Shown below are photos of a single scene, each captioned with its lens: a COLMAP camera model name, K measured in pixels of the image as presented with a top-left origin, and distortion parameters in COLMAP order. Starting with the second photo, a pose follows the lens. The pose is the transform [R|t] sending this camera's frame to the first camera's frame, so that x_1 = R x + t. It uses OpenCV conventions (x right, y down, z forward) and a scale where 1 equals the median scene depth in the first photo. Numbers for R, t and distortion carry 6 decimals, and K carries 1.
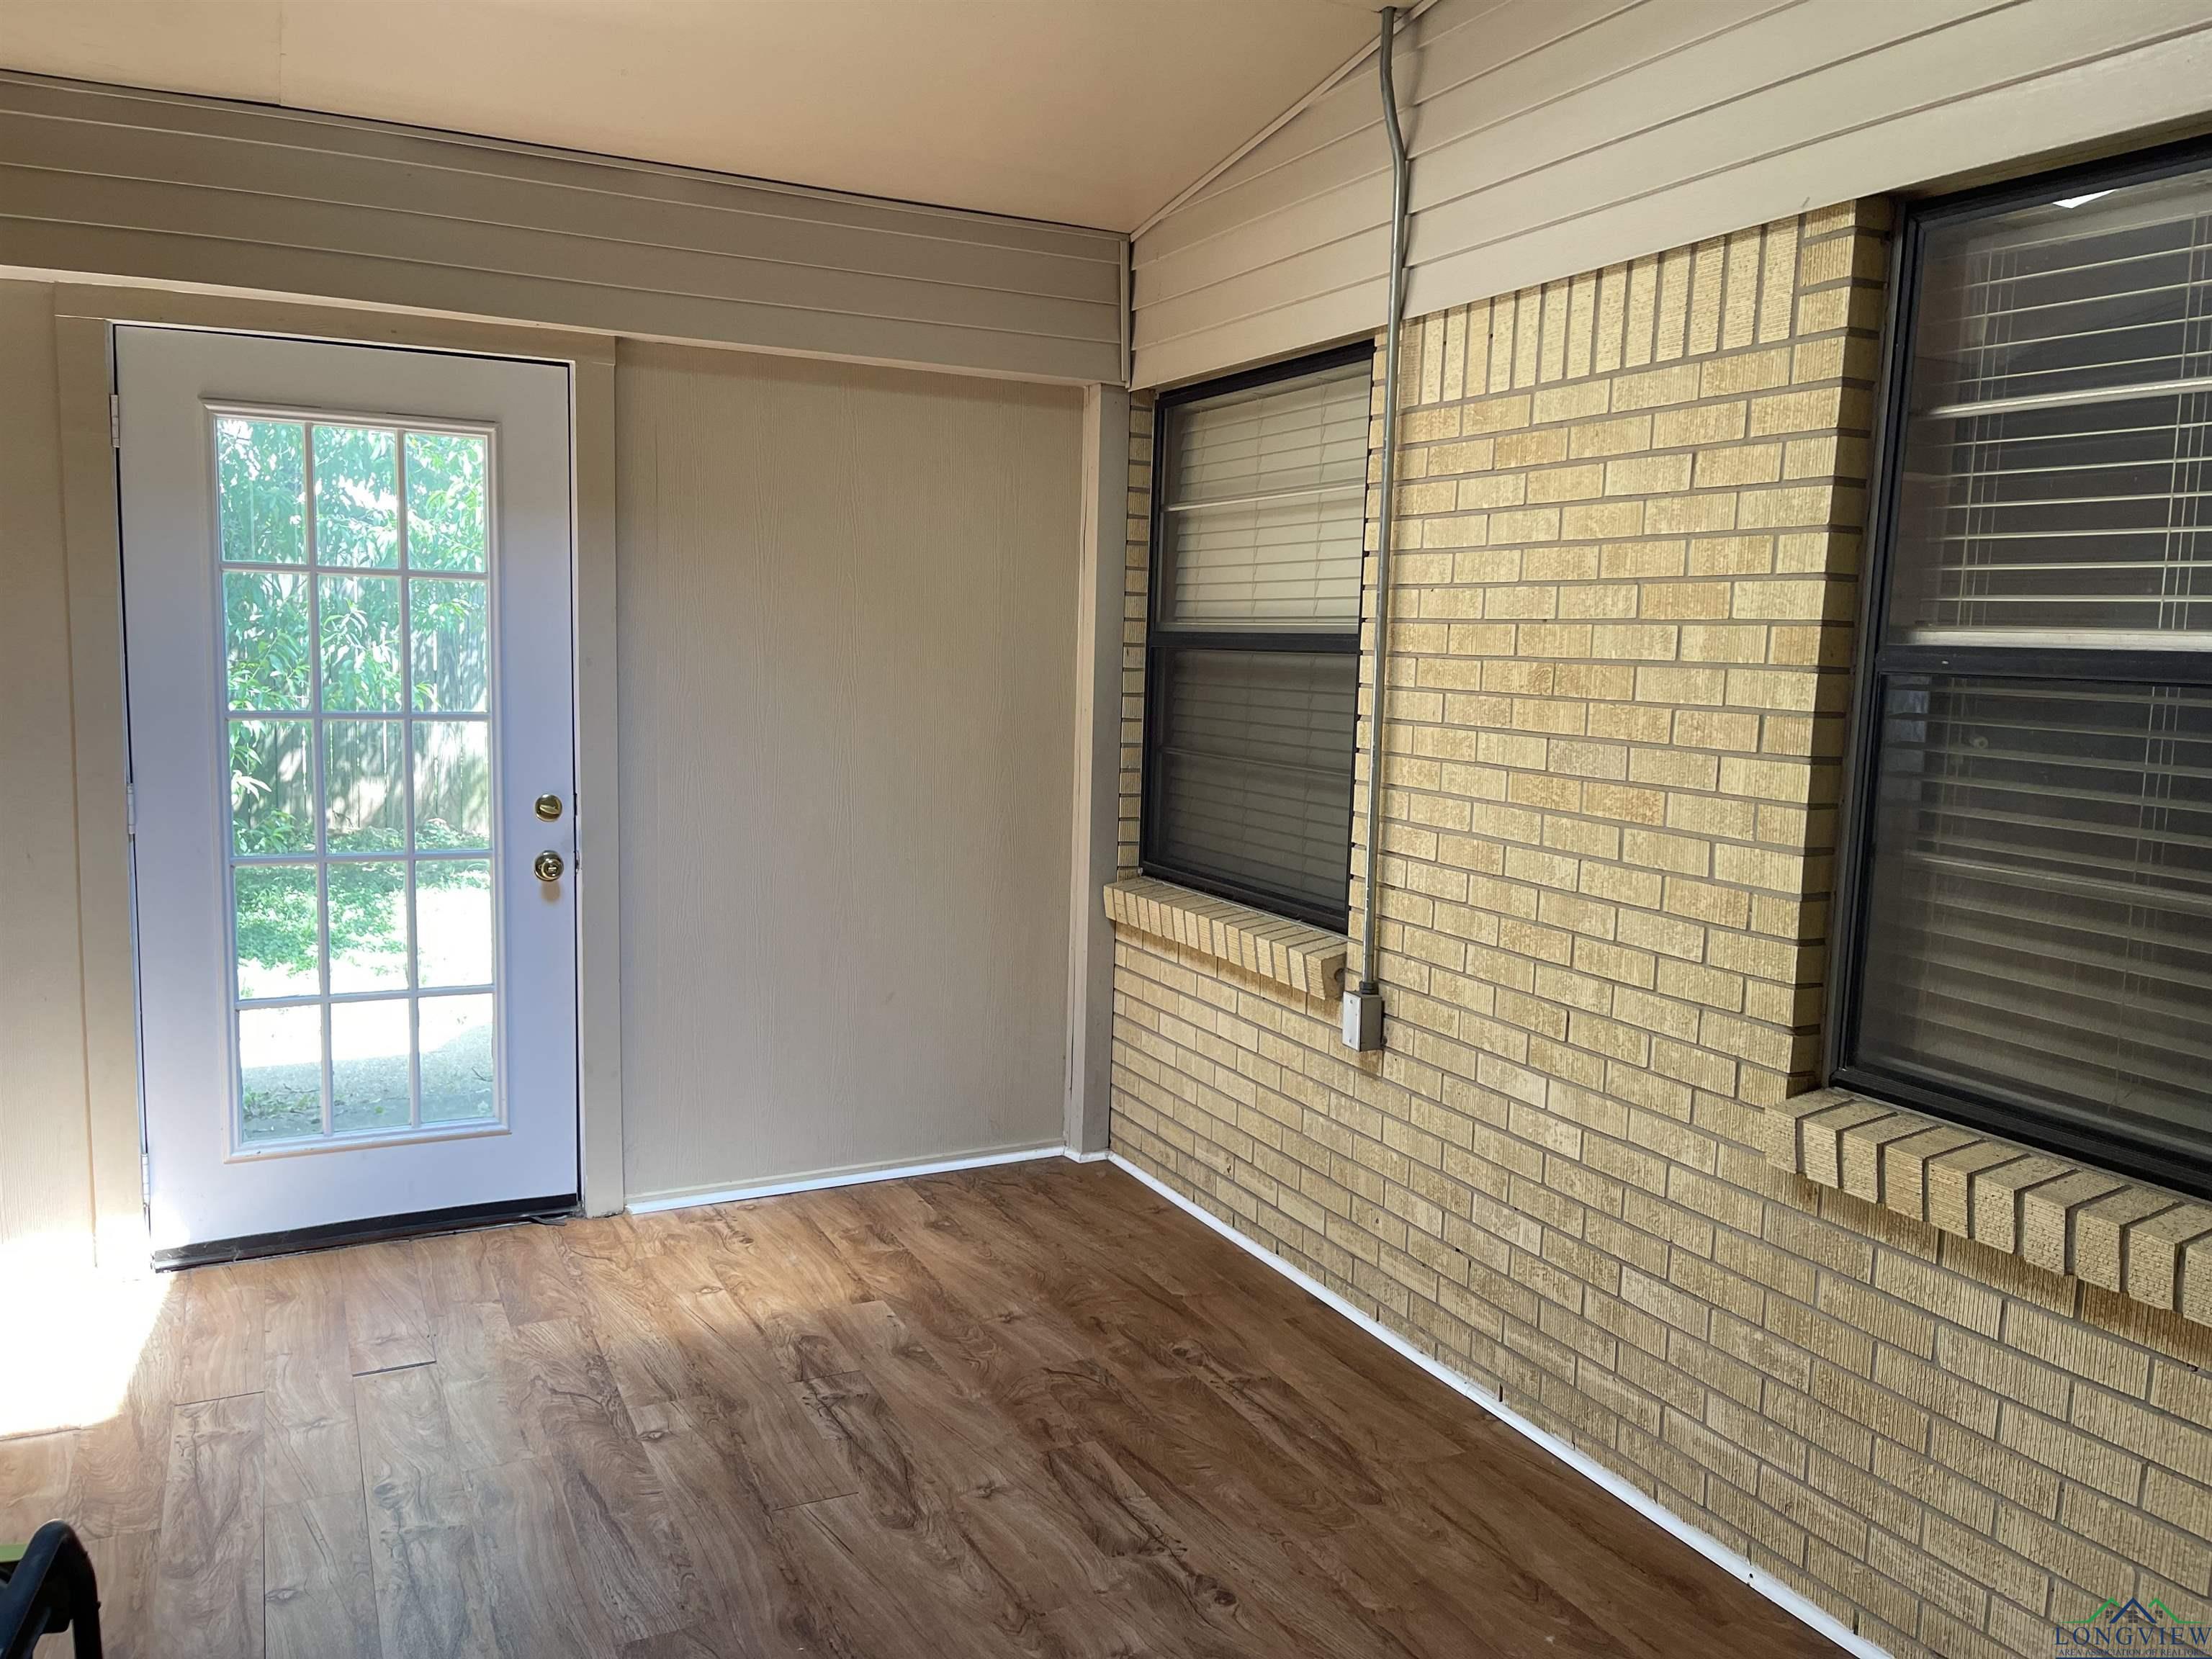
lens RADIAL K [[1683.1, 0, 1113.3], [0, 1683.1, 835.7], [0, 0, 1]] dist [0.067026, -0.084582]
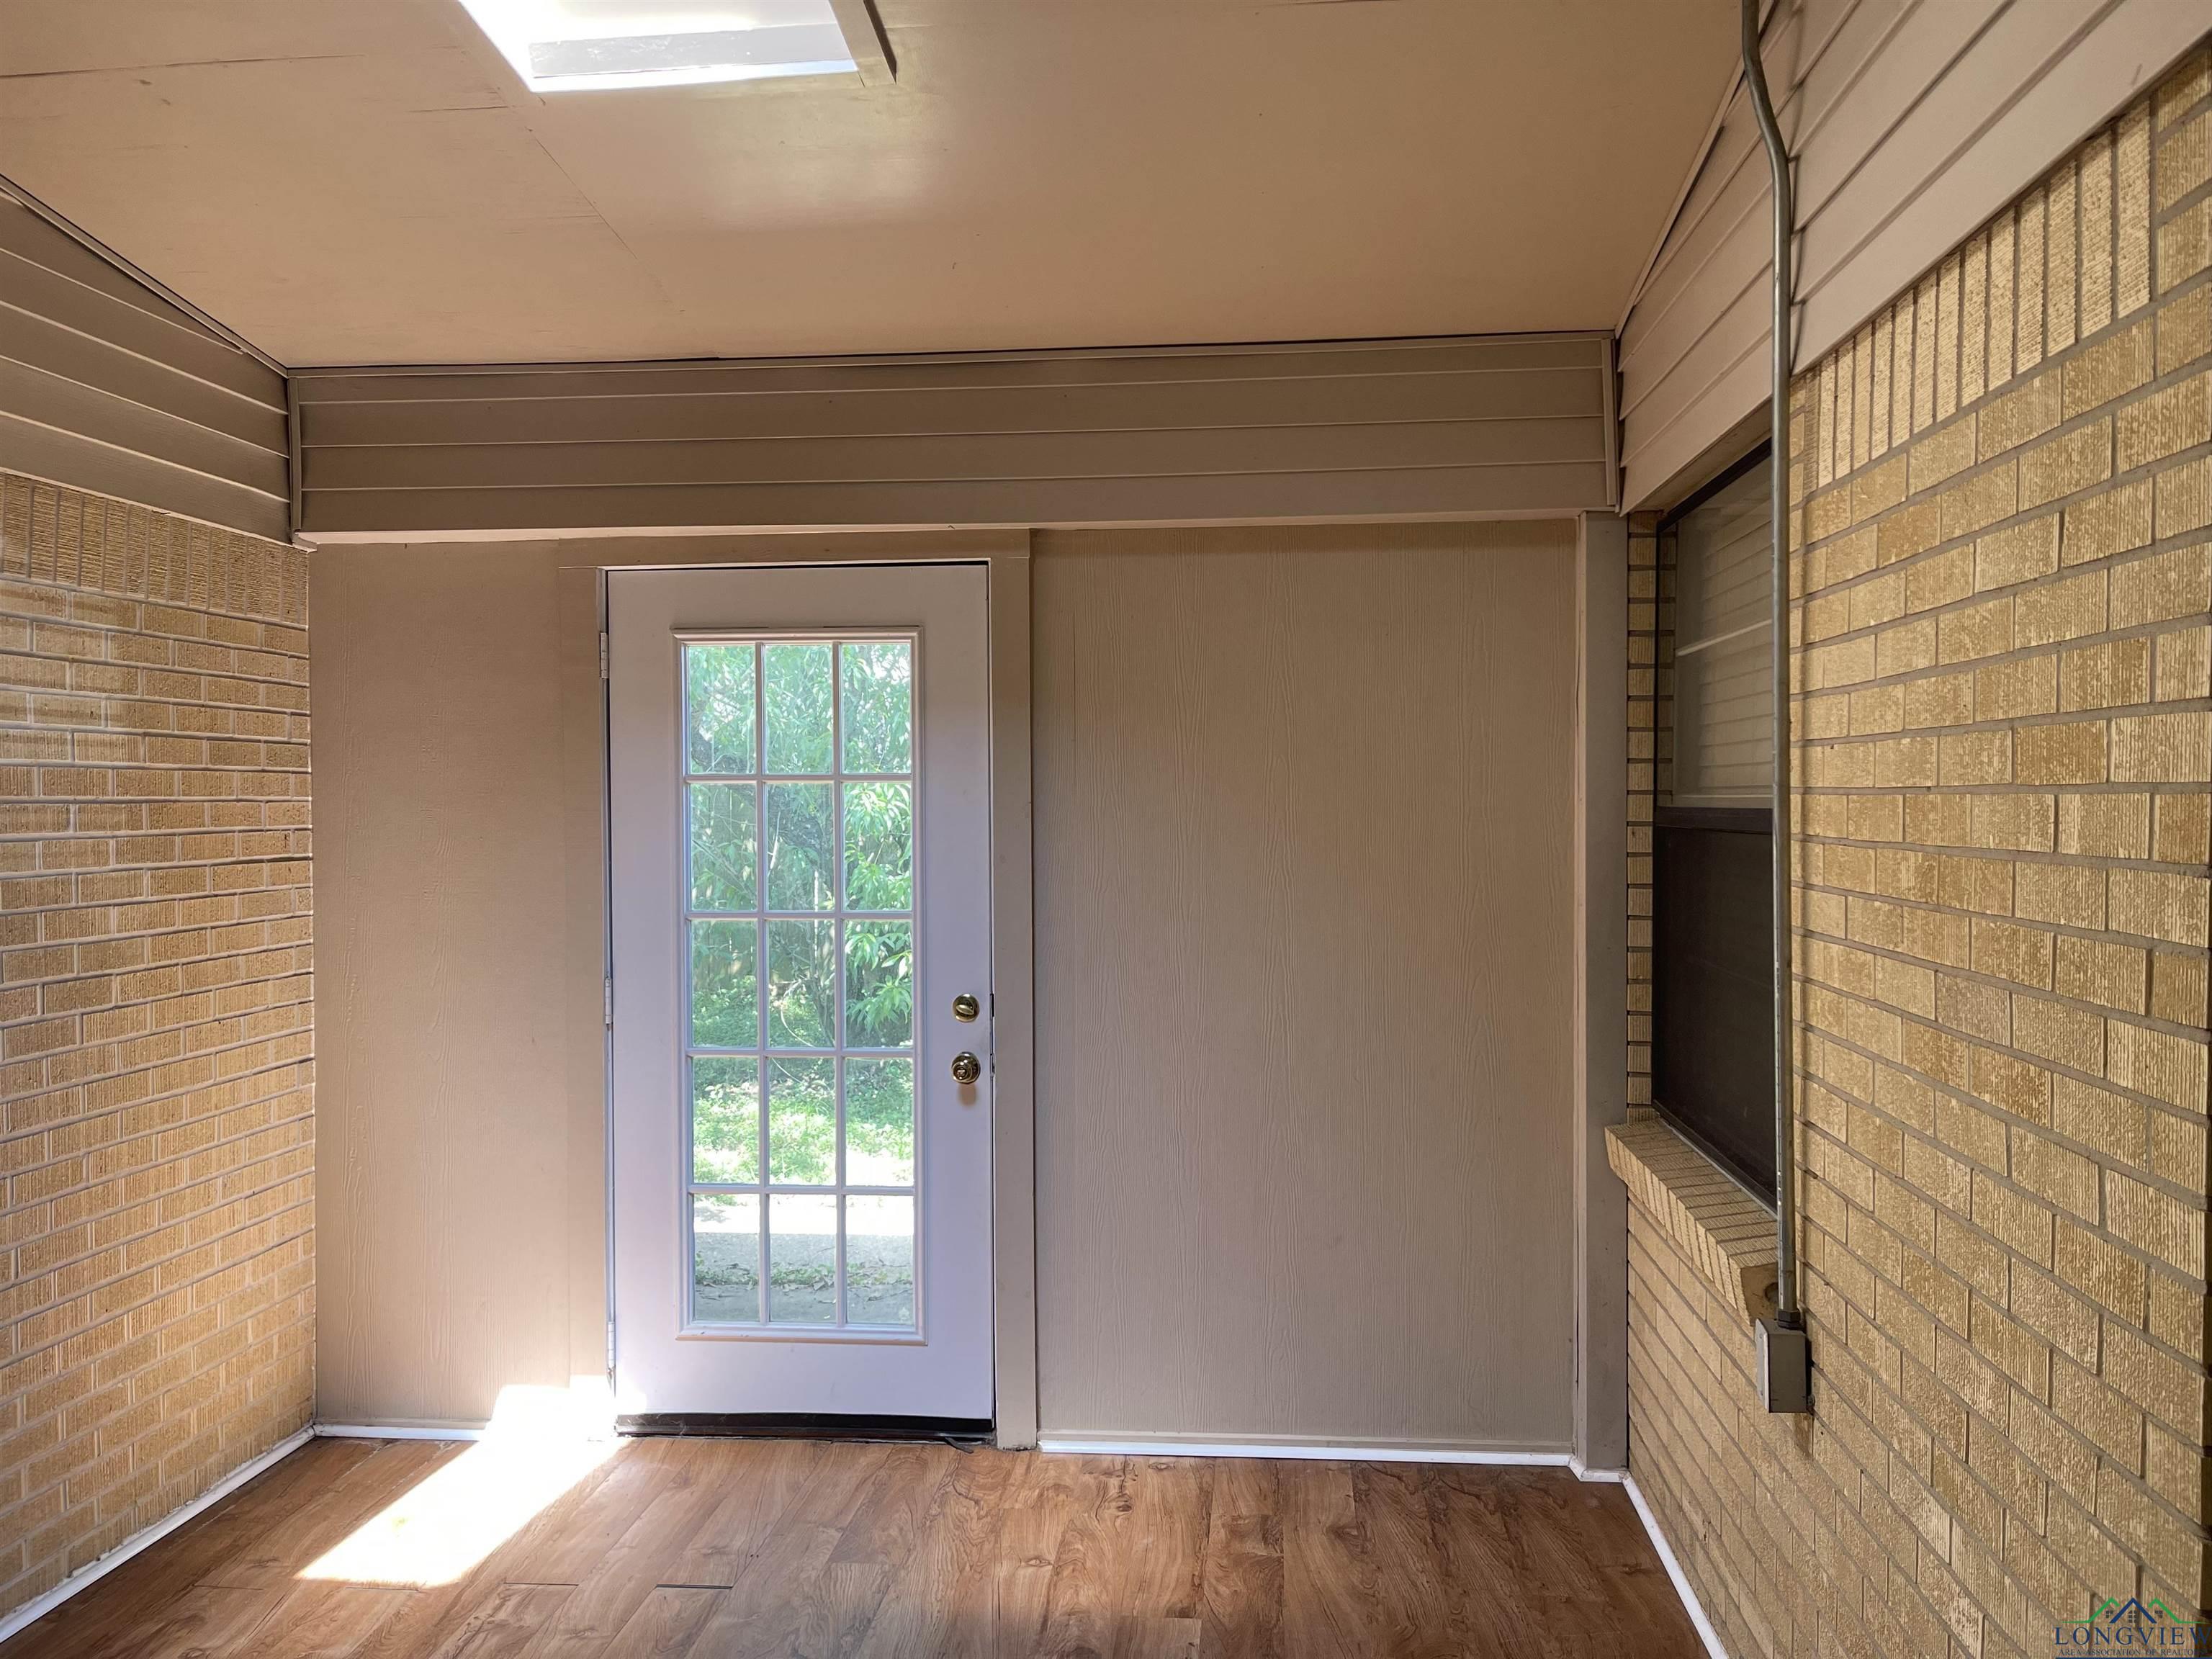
lens RADIAL K [[1683.1, 0, 1104.7], [0, 1683.1, 840.8], [0, 0, 1]] dist [0.067026, -0.084582]
pose [[0.846363, -0.018595, -0.532282, 0.259027], [-0.033795, 0.995502, -0.088512, -0.029875], [0.531534, 0.092902, 0.841927, 0.219570]]
